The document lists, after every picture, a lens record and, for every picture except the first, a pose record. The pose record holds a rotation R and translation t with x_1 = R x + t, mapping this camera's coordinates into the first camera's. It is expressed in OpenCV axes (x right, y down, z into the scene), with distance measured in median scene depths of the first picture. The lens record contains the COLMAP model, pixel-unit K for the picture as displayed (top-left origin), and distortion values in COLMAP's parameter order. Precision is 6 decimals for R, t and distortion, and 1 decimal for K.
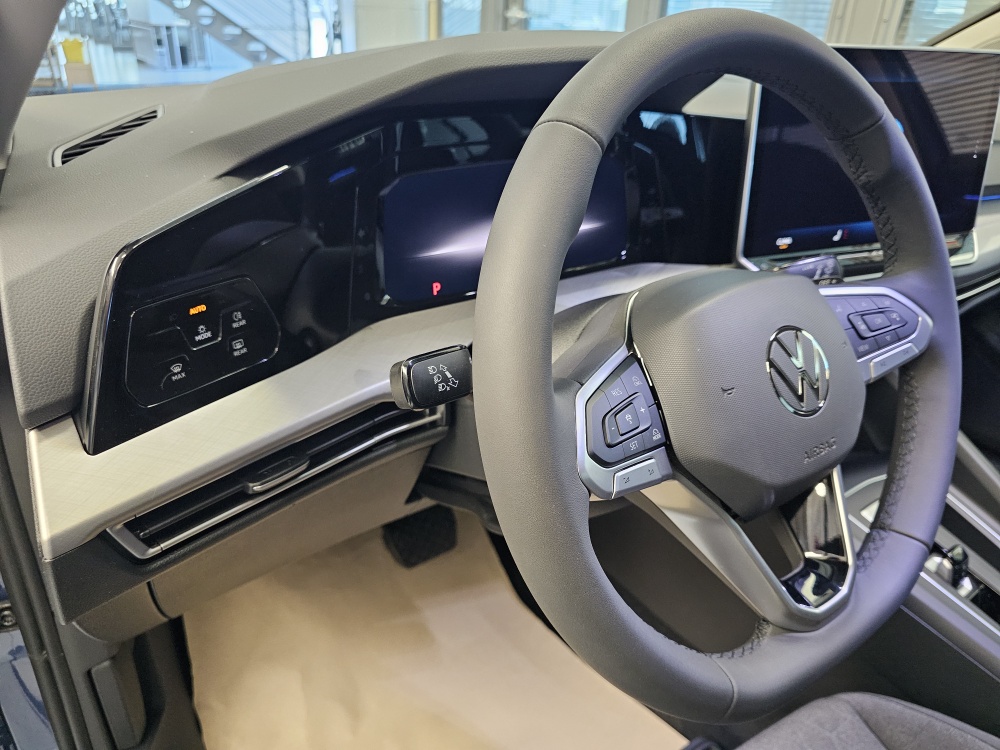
lens RADIAL K [[690.1, 0, 500.0], [0, 690.1, 375.0], [0, 0, 1]] dist [0.047743, -0.065146]
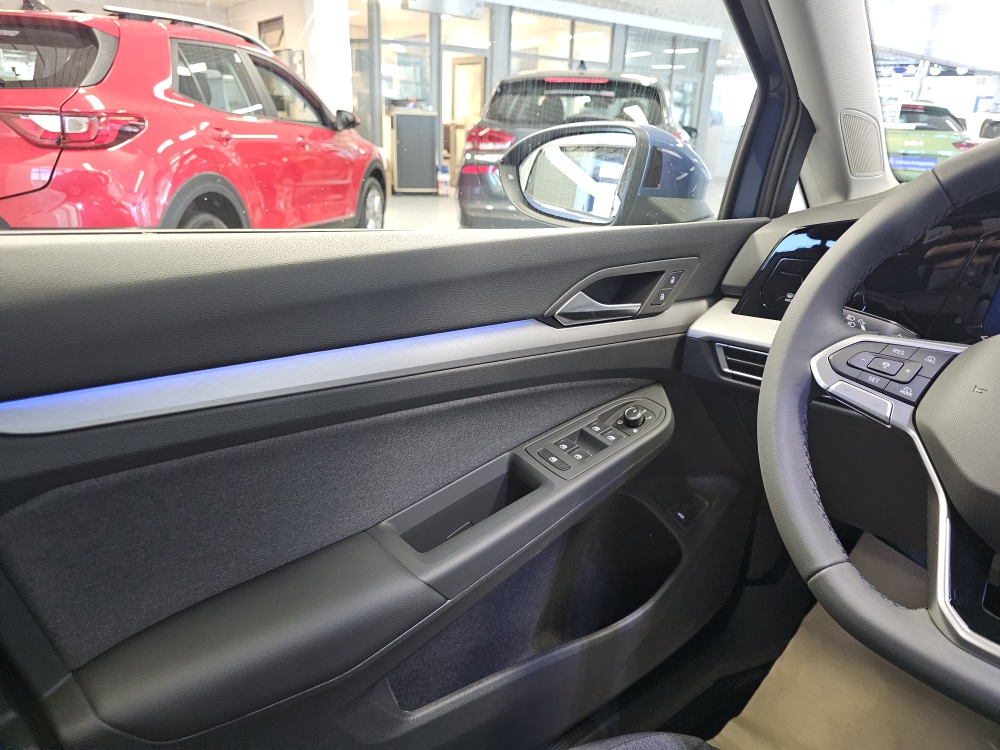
lens RADIAL K [[680.0, 0, 499.6], [0, 680.0, 365.8], [0, 0, 1]] dist [0.059310, -0.067041]
pose [[0.075302, 0.296027, -0.952207, 1.301865], [-0.488424, 0.843472, 0.223598, 0.119286], [0.869351, 0.448243, 0.208102, 0.000406]]
